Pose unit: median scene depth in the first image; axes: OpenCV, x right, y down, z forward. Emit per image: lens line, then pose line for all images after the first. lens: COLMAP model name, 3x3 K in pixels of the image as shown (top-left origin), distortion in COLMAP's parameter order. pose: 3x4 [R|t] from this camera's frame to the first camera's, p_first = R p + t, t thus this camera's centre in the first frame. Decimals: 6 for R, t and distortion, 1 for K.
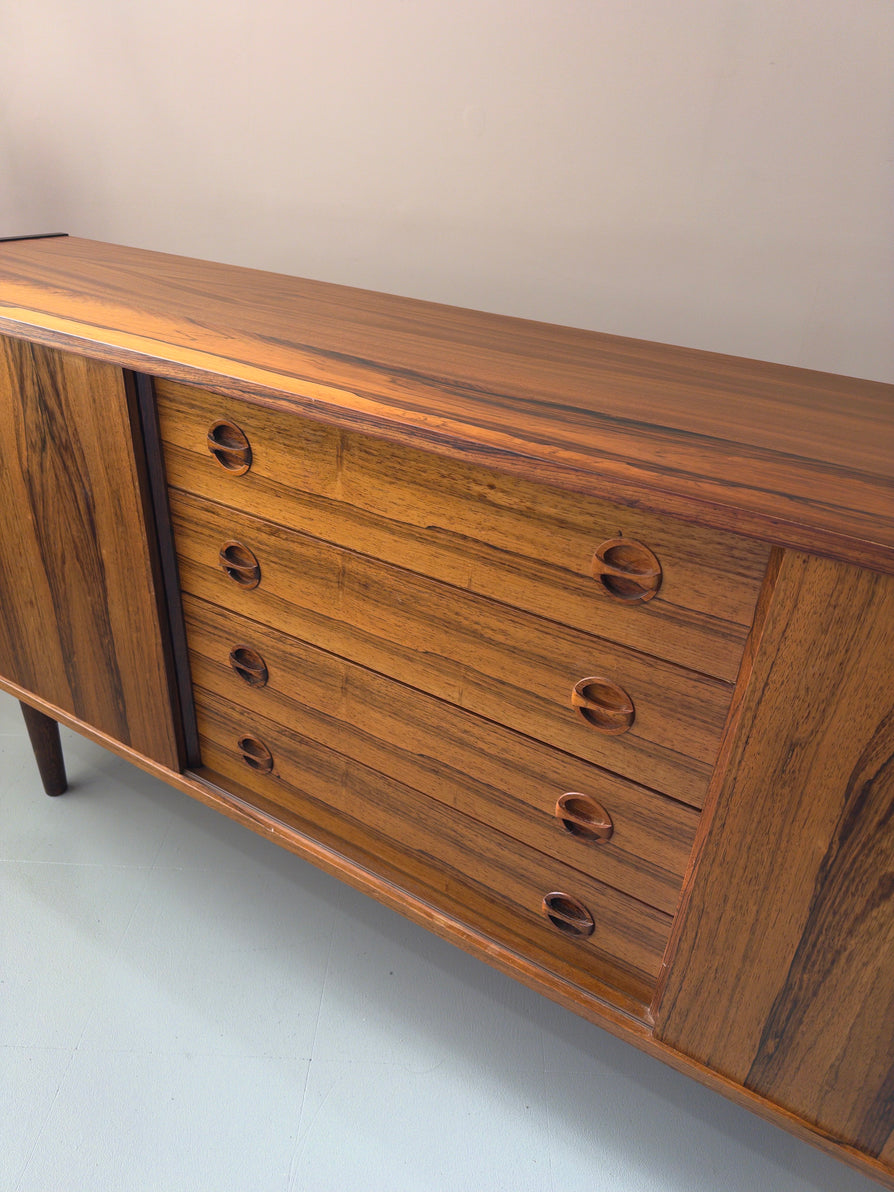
lens RADIAL K [[824.5, 0, 468.2], [0, 824.5, 594.3], [0, 0, 1]] dist [0.107872, -0.185040]
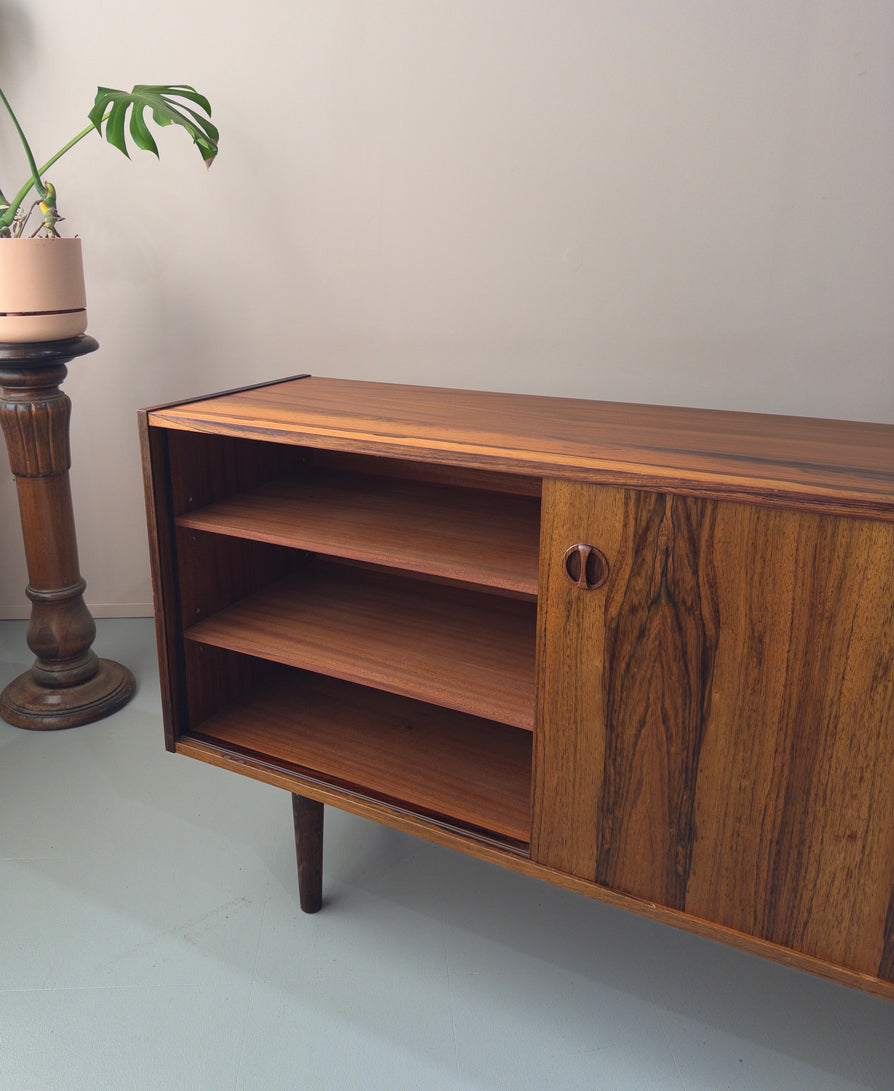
lens RADIAL K [[877.4, 0, 414.5], [0, 877.4, 482.8], [0, 0, 1]] dist [0.098709, -0.184299]
pose [[0.996649, -0.074232, 0.034343, -0.618627], [0.080252, 0.968601, -0.235312, 0.014222], [-0.015796, 0.237280, 0.971313, -0.206933]]
